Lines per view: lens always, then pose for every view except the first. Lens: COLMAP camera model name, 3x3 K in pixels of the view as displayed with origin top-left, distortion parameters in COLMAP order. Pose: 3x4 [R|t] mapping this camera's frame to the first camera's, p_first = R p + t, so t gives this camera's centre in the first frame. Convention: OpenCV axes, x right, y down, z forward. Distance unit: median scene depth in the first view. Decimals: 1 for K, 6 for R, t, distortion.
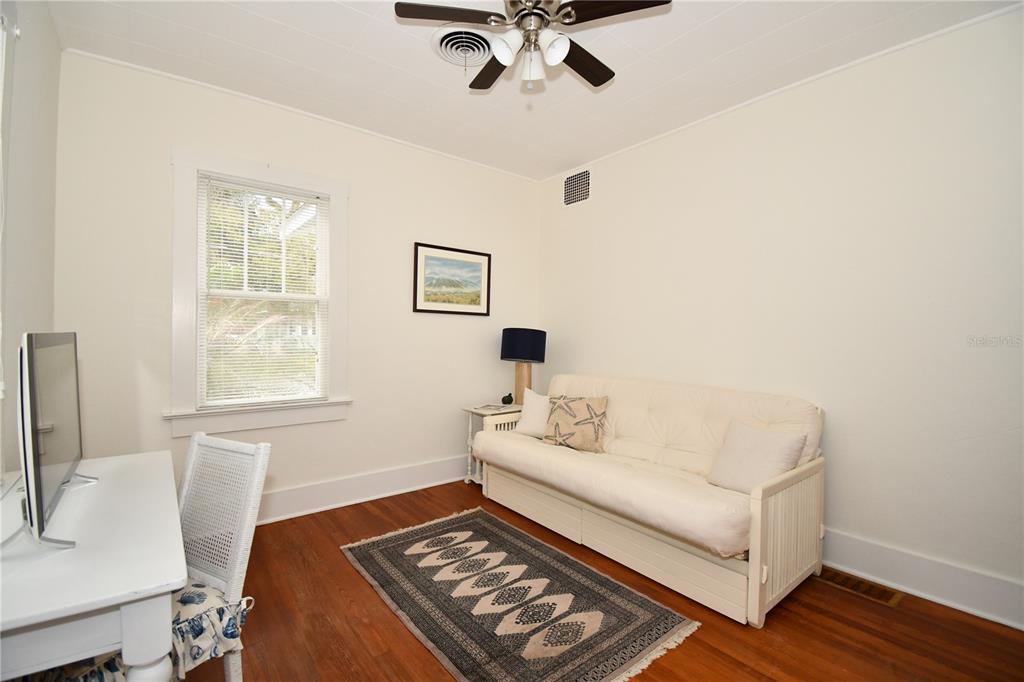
lens RADIAL K [[451.8, 0, 507.9], [0, 451.8, 339.1], [0, 0, 1]] dist [0.022159, -0.026841]
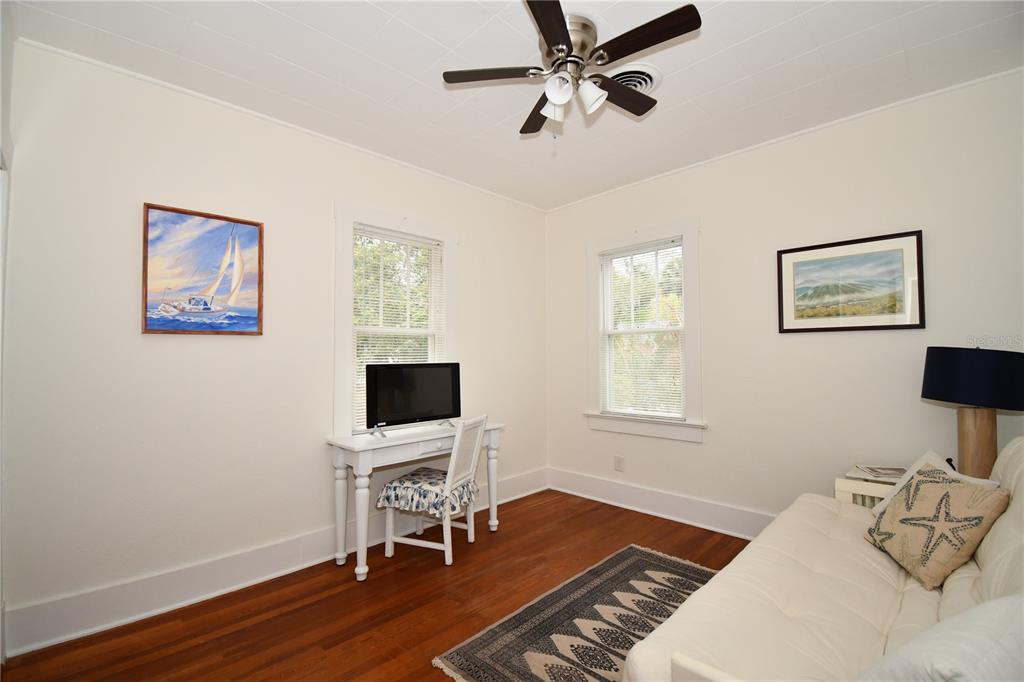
lens RADIAL K [[451.8, 0, 507.9], [0, 451.8, 339.1], [0, 0, 1]] dist [0.022159, -0.026841]
pose [[0.117075, -0.052498, -0.991734, 0.570039], [0.003192, 0.998617, -0.052486, -0.005882], [0.993118, 0.002979, 0.117081, 0.398363]]
